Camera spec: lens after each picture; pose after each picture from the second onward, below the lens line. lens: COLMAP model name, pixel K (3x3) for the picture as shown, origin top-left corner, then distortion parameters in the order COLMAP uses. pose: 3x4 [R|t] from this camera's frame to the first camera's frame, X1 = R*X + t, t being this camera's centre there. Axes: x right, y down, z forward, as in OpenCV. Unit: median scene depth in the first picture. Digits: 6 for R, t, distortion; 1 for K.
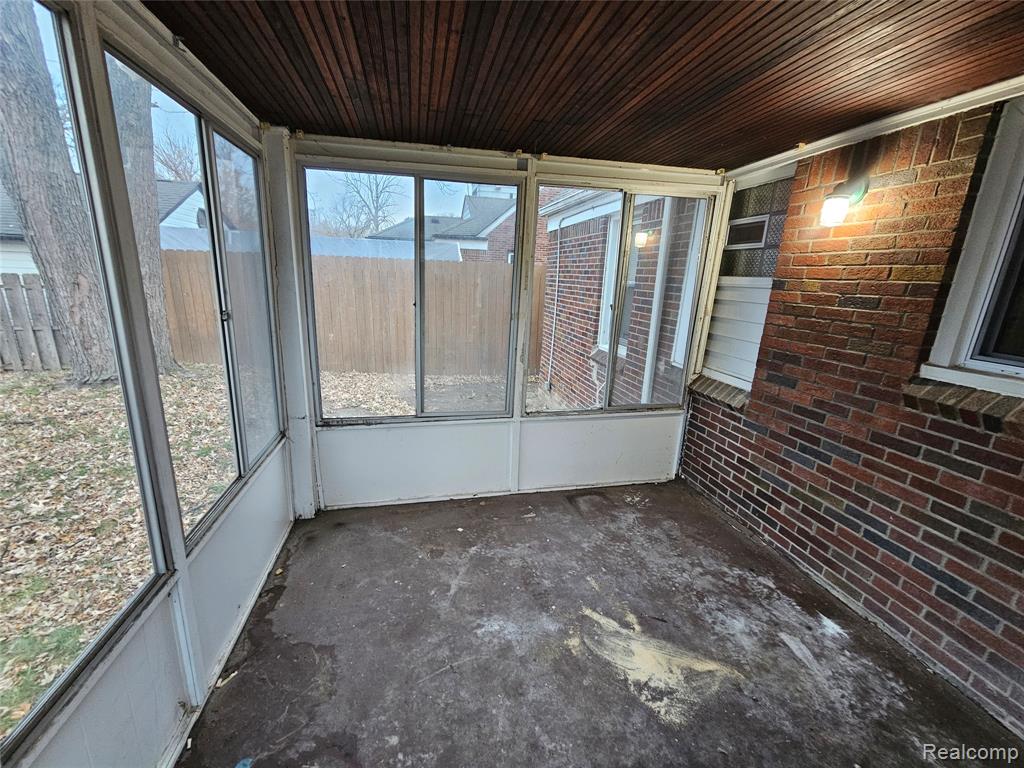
lens RADIAL K [[416.2, 0, 509.7], [0, 416.2, 389.7], [0, 0, 1]] dist [0.000639, 0.000309]
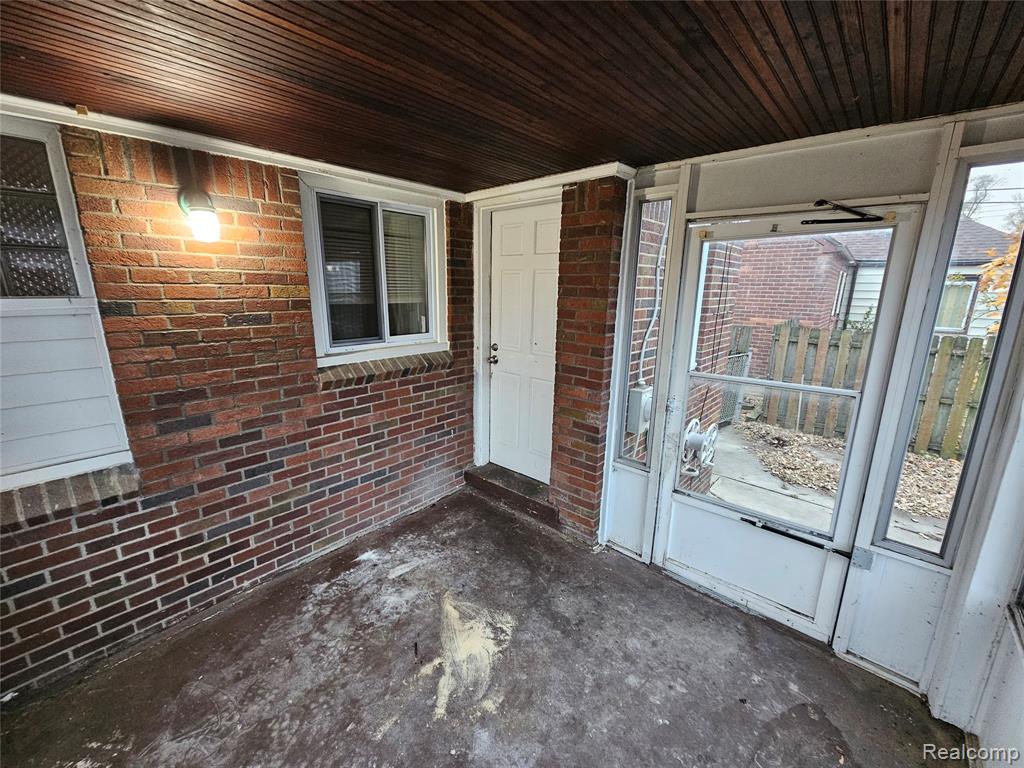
lens RADIAL K [[416.2, 0, 509.7], [0, 416.2, 389.7], [0, 0, 1]] dist [0.000639, 0.000309]
pose [[-0.579372, -0.241815, 0.778366, -0.353559], [0.180318, 0.893286, 0.411736, -0.330317], [-0.794867, 0.378901, -0.473941, 0.945086]]
